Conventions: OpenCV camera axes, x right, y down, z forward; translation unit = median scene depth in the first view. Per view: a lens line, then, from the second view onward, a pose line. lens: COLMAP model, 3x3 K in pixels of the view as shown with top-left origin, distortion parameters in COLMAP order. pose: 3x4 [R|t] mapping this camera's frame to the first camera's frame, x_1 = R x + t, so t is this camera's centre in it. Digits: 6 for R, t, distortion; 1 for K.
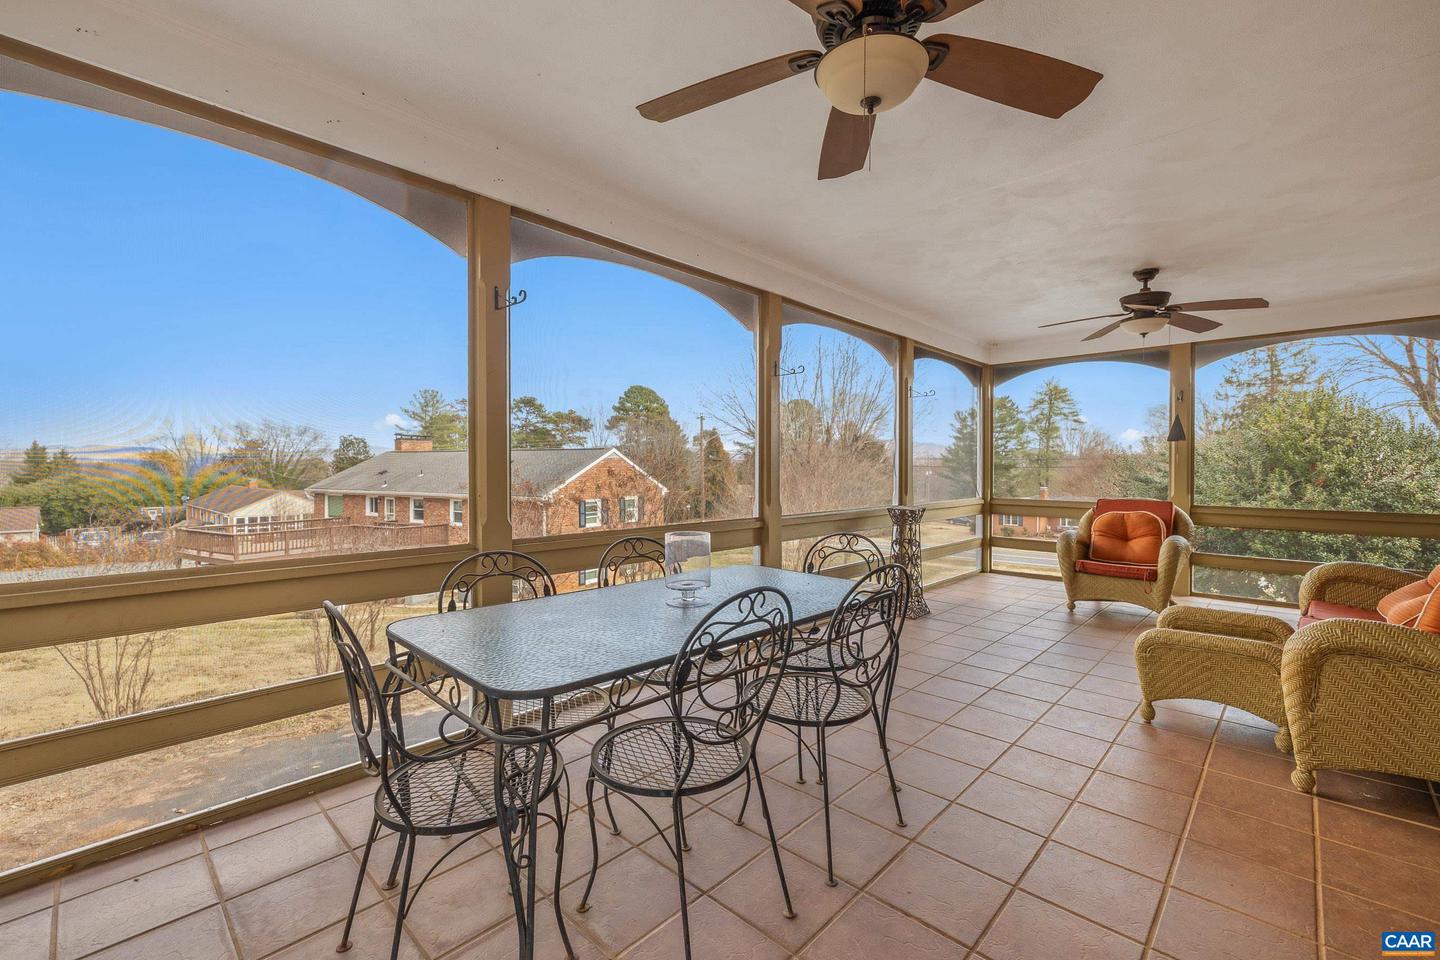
lens RADIAL K [[619.7, 0, 720.0], [0, 619.7, 480.0], [0, 0, 1]] dist [0.007787, -0.000297]
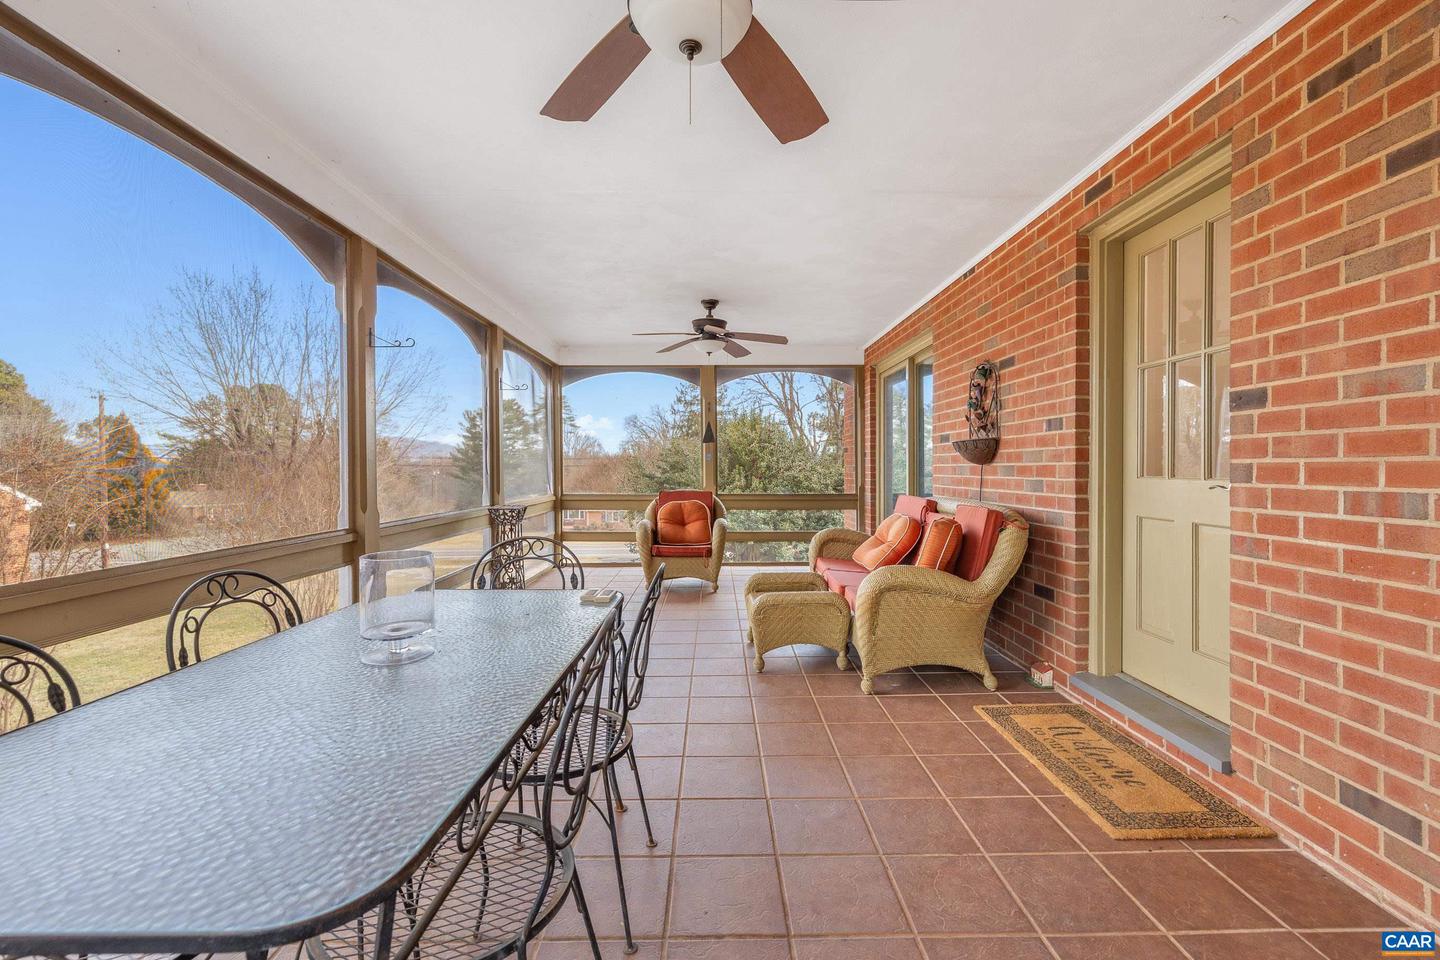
lens RADIAL K [[611.8, 0, 724.1], [0, 611.8, 474.5], [0, 0, 1]] dist [0.001287, 0.000172]
pose [[0.716452, -0.012849, 0.697518, -0.105088], [0.018335, 0.999832, -0.000414, 0.002047], [-0.697396, 0.013085, 0.716567, 0.106631]]
